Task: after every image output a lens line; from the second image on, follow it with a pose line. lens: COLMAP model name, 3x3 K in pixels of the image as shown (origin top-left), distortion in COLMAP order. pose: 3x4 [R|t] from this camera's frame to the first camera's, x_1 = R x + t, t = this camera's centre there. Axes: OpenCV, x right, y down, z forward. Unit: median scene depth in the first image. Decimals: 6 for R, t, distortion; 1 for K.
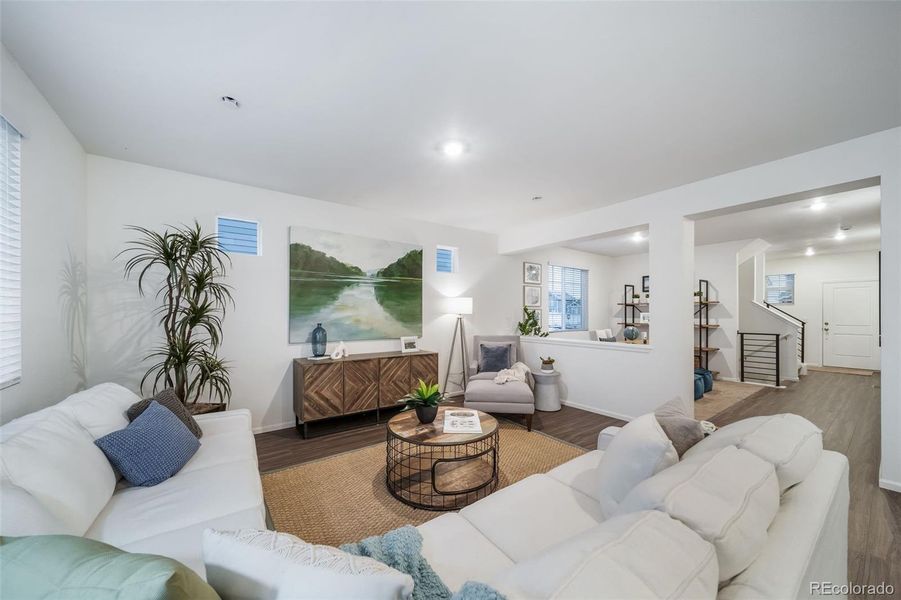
lens RADIAL K [[320.2, 0, 440.9], [0, 320.2, 312.7], [0, 0, 1]] dist [0.010163, -0.000888]
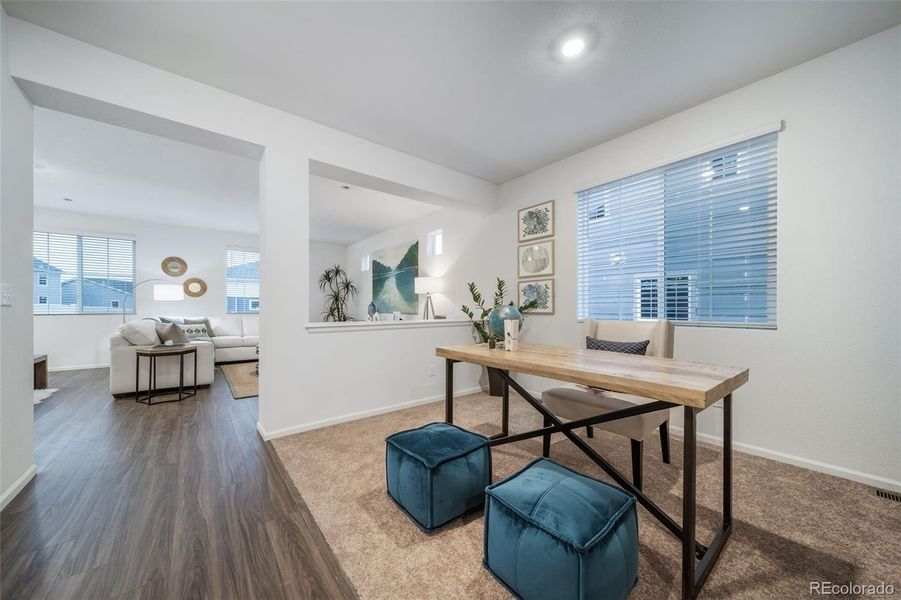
lens RADIAL K [[320.2, 0, 444.5], [0, 320.2, 304.7], [0, 0, 1]] dist [0.010163, -0.000888]
pose [[0.048863, -0.010449, -0.998751, 1.318981], [-0.001885, 0.999943, -0.010554, 0.061722], [0.998804, 0.002398, 0.048840, 1.181694]]
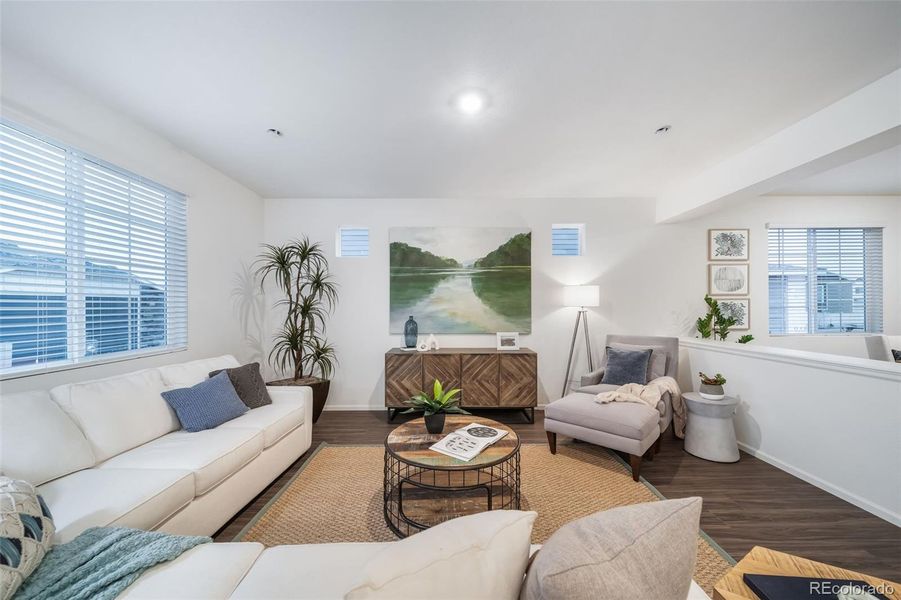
lens RADIAL K [[320.2, 0, 451.5], [0, 320.2, 304.9], [0, 0, 1]] dist [0.010163, -0.000888]
pose [[0.820532, -0.007906, -0.571546, 0.291845], [0.004533, 0.999963, -0.007325, 0.004637], [0.571582, 0.003419, 0.820538, 0.192142]]
